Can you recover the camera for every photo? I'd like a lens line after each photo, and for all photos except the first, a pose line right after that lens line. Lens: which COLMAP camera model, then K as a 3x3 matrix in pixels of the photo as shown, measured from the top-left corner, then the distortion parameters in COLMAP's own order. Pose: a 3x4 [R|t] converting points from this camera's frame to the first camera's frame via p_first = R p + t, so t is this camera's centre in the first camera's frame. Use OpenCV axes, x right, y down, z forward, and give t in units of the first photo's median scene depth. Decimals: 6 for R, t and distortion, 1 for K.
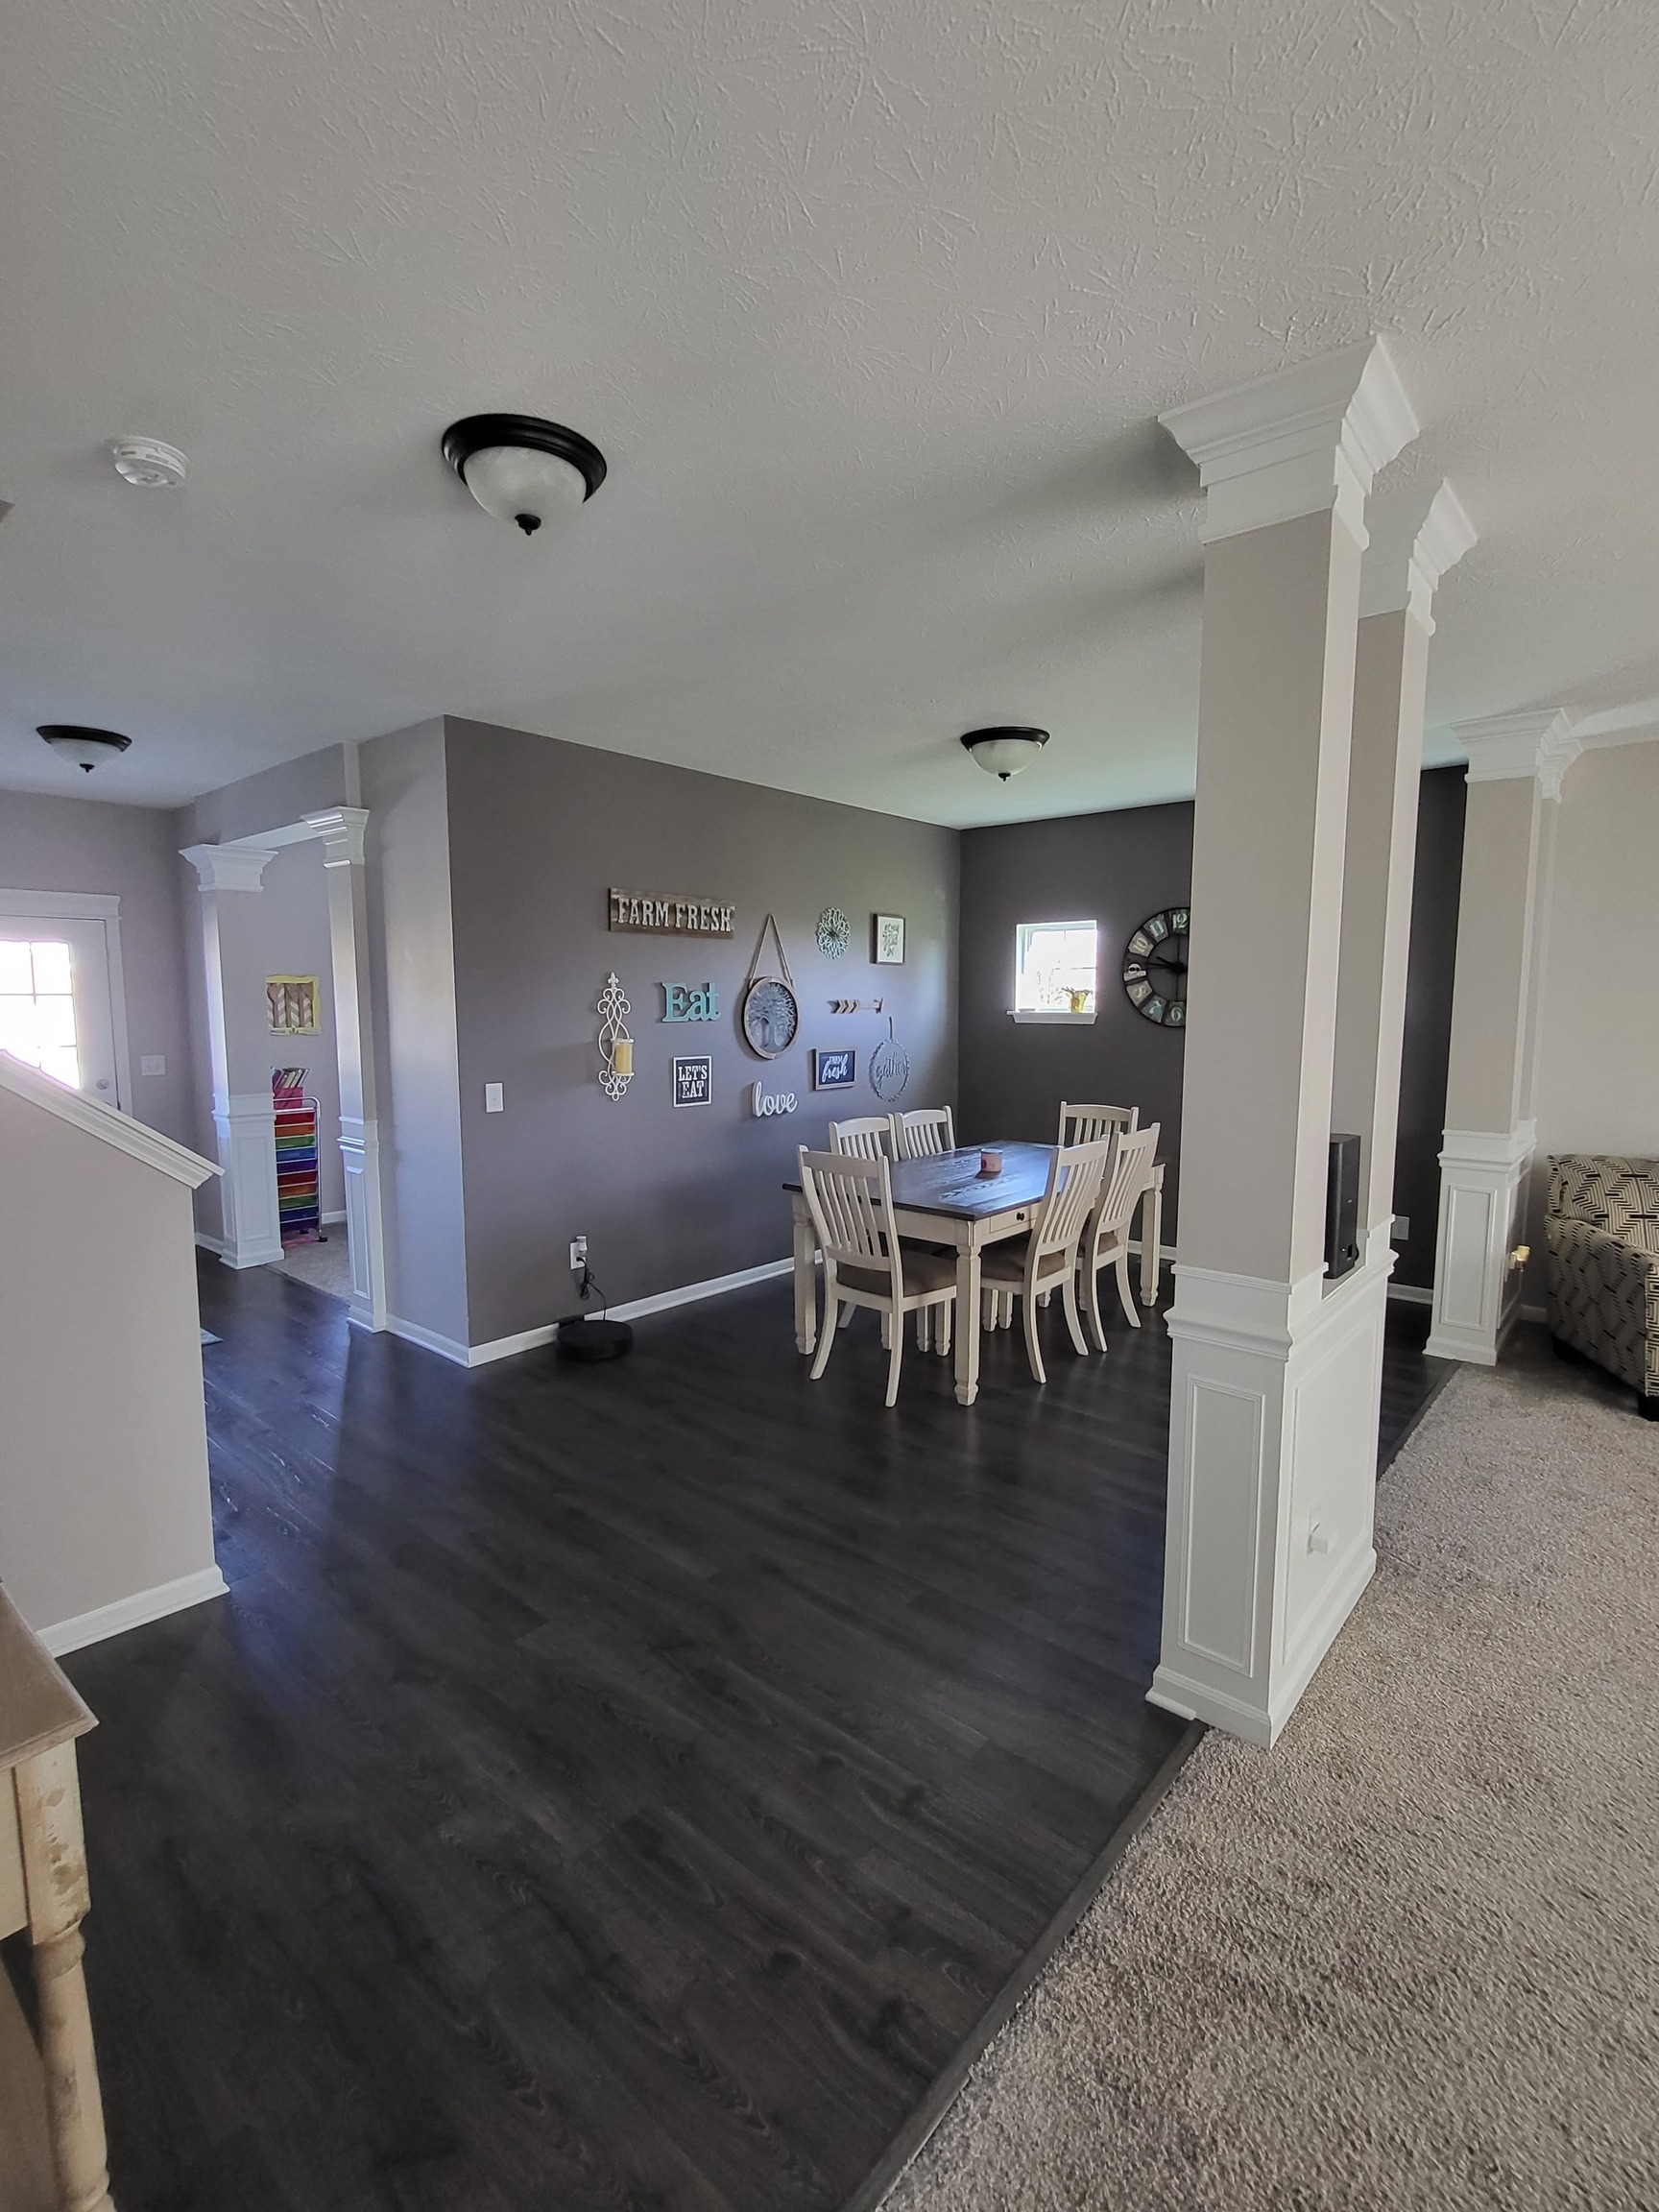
lens RADIAL K [[1007.3, 0, 845.7], [0, 1007.3, 1111.9], [0, 0, 1]] dist [-0.002963, -0.000935]
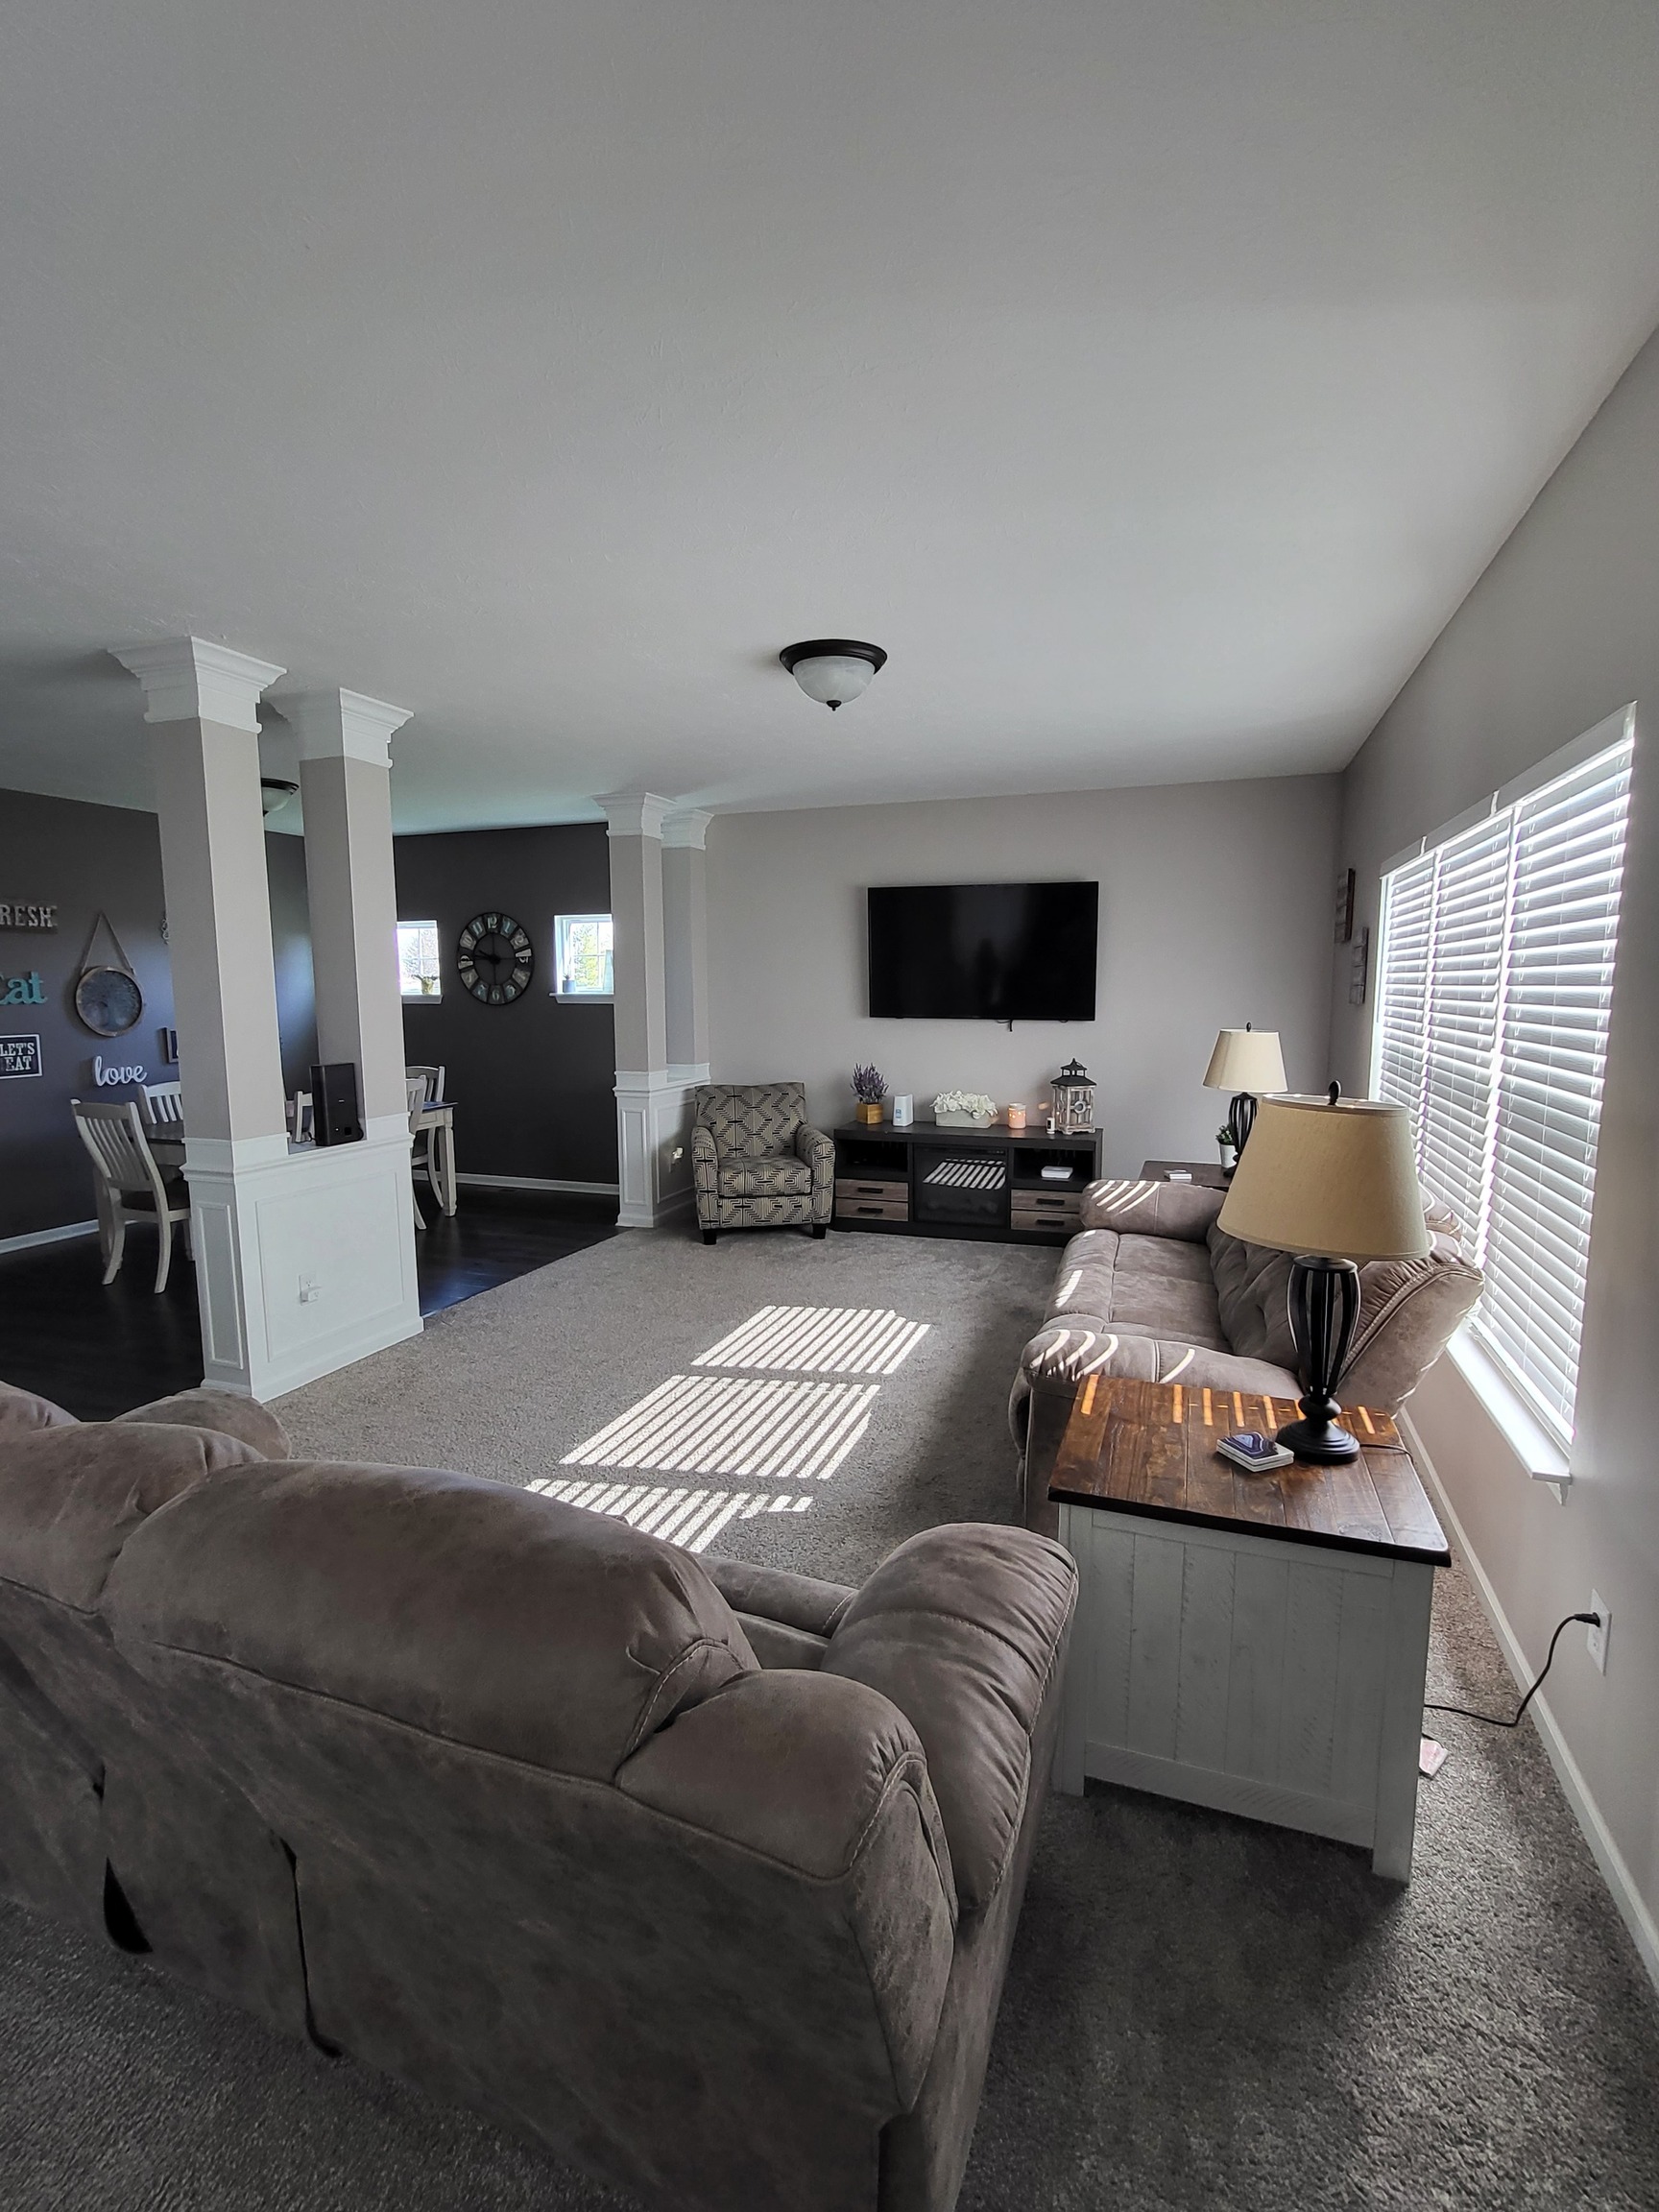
lens RADIAL K [[1007.3, 0, 828.5], [0, 1007.3, 1110.8], [0, 0, 1]] dist [-0.002963, -0.000935]
pose [[0.937274, -0.049233, 0.345099, 0.352570], [0.045568, 0.998786, 0.018729, 0.058193], [-0.345602, -0.001829, 0.938379, -0.449259]]
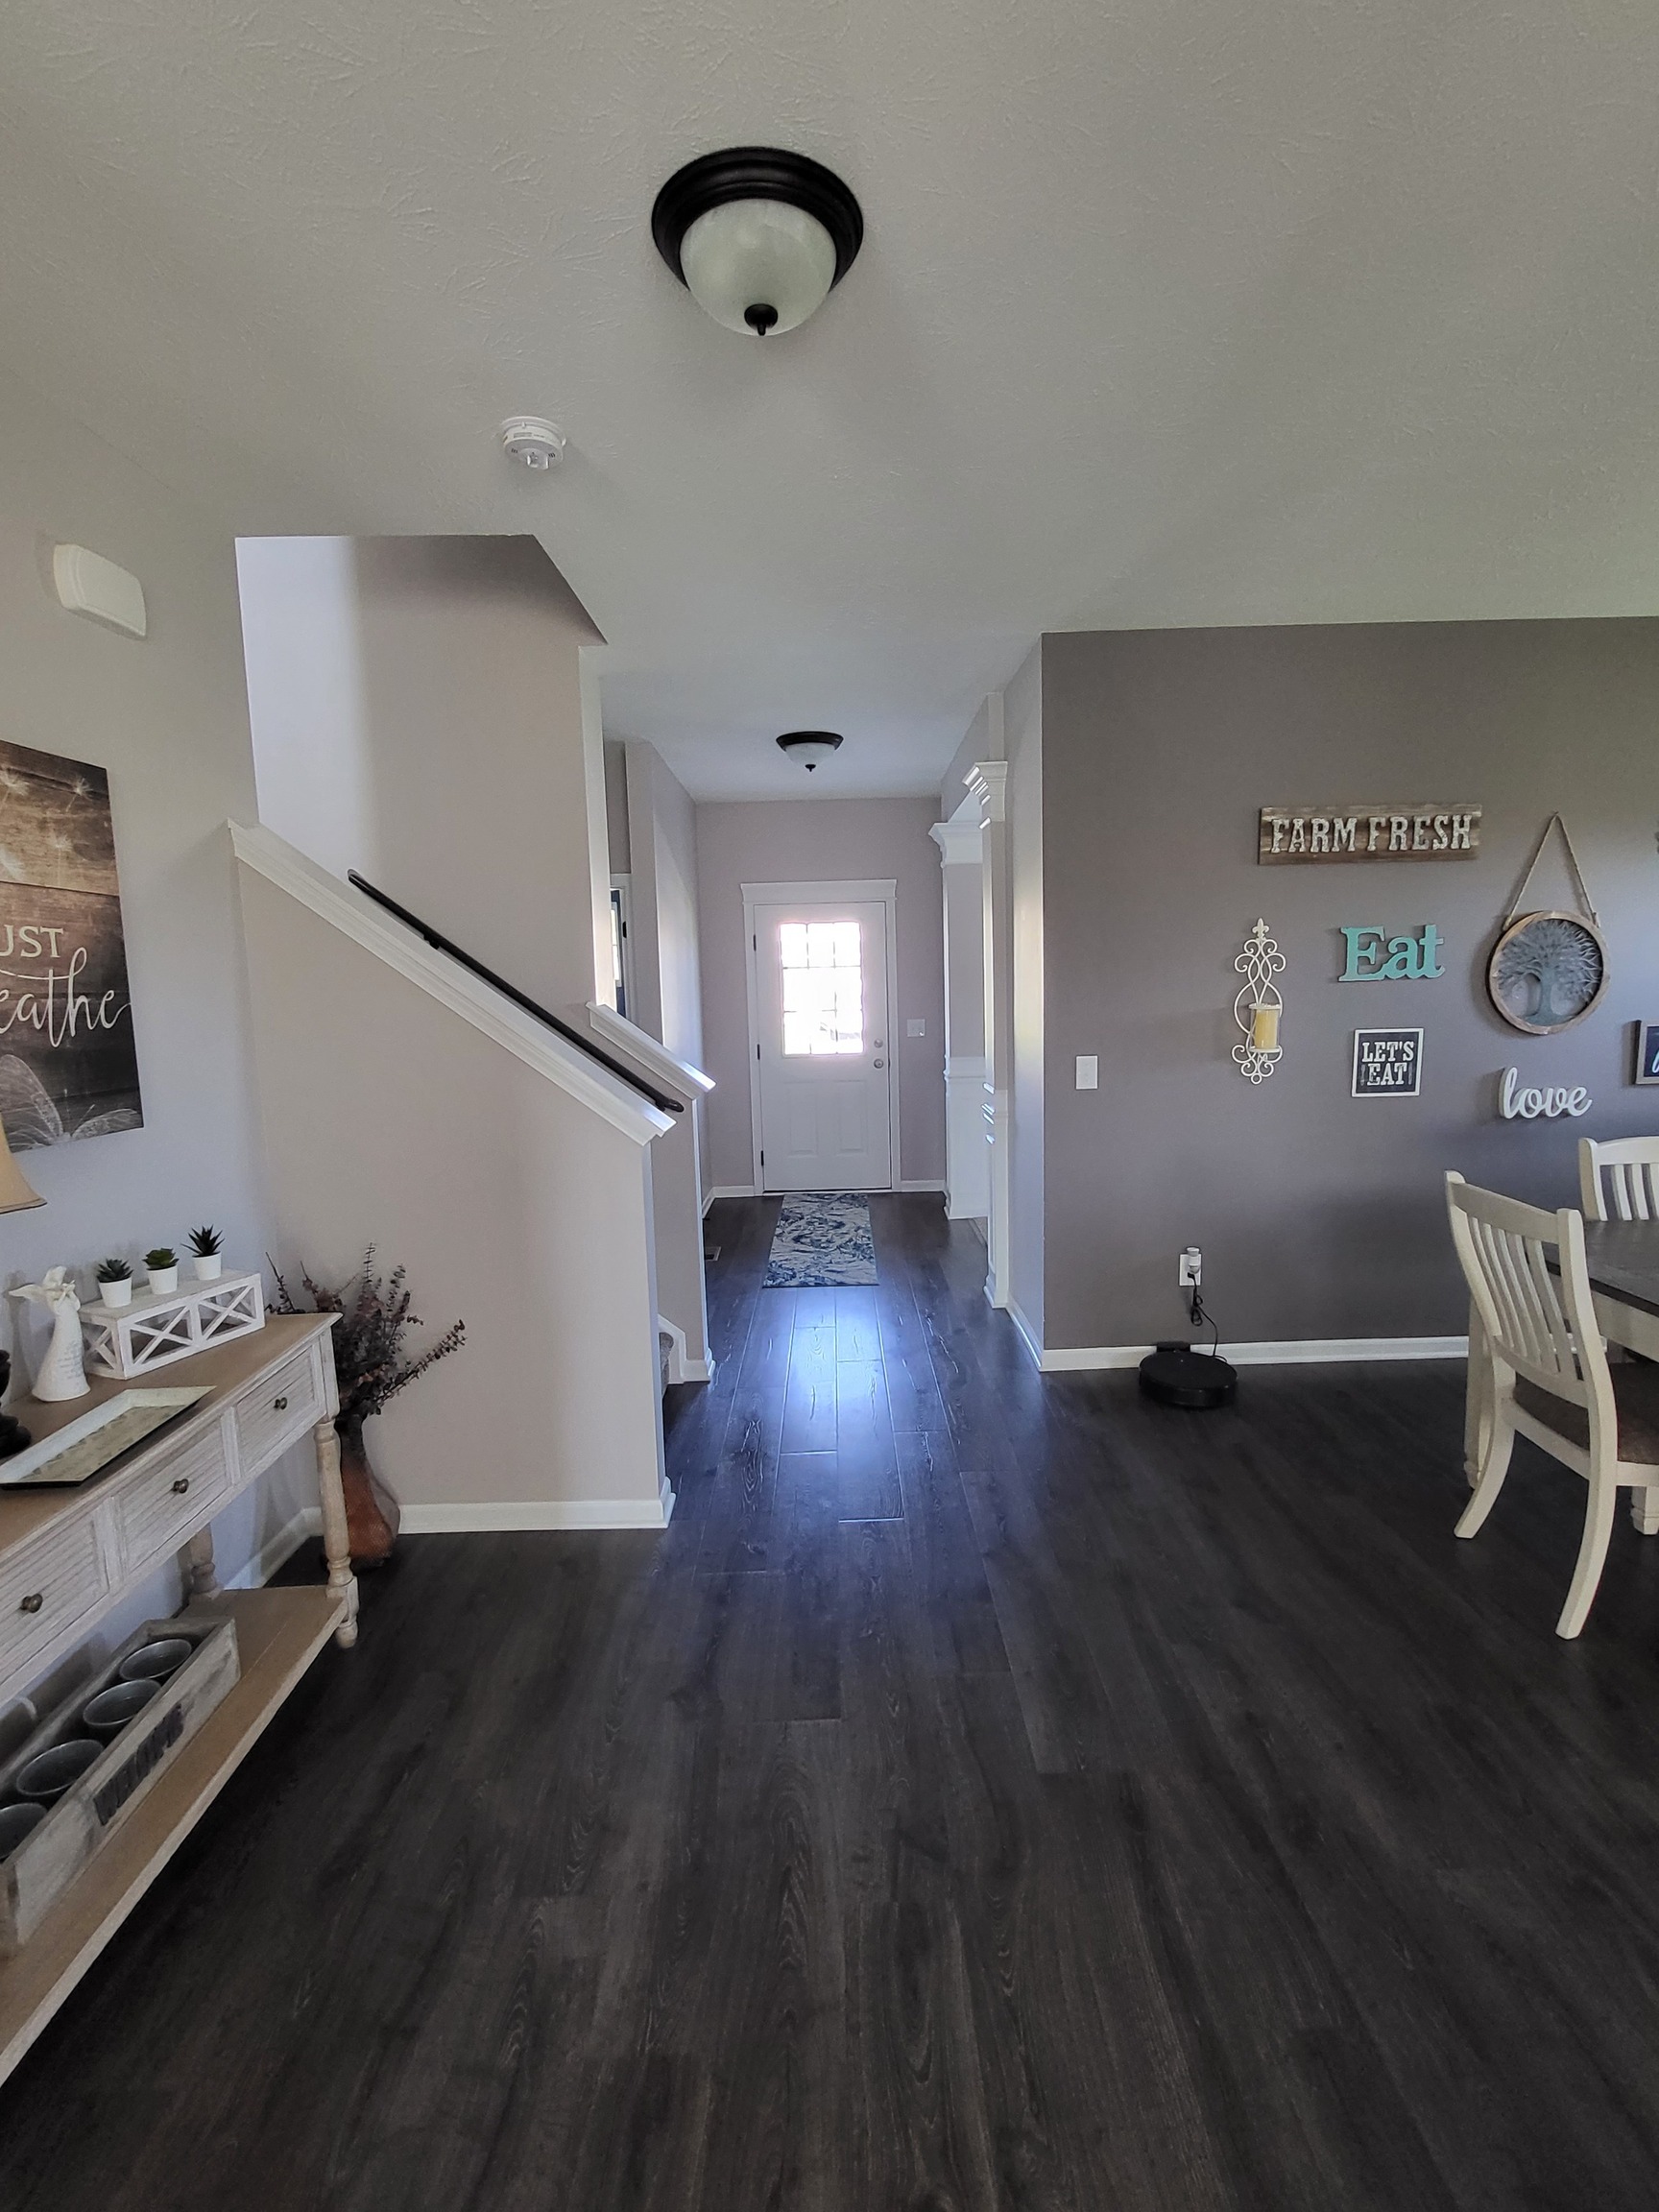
lens RADIAL K [[1007.3, 0, 840.5], [0, 1007.3, 1112.4], [0, 0, 1]] dist [-0.002963, -0.000935]
pose [[0.653729, 0.080332, -0.752453, 0.152432], [-0.054146, 0.996766, 0.059373, -0.018257], [0.754789, 0.001929, 0.655964, 0.249746]]
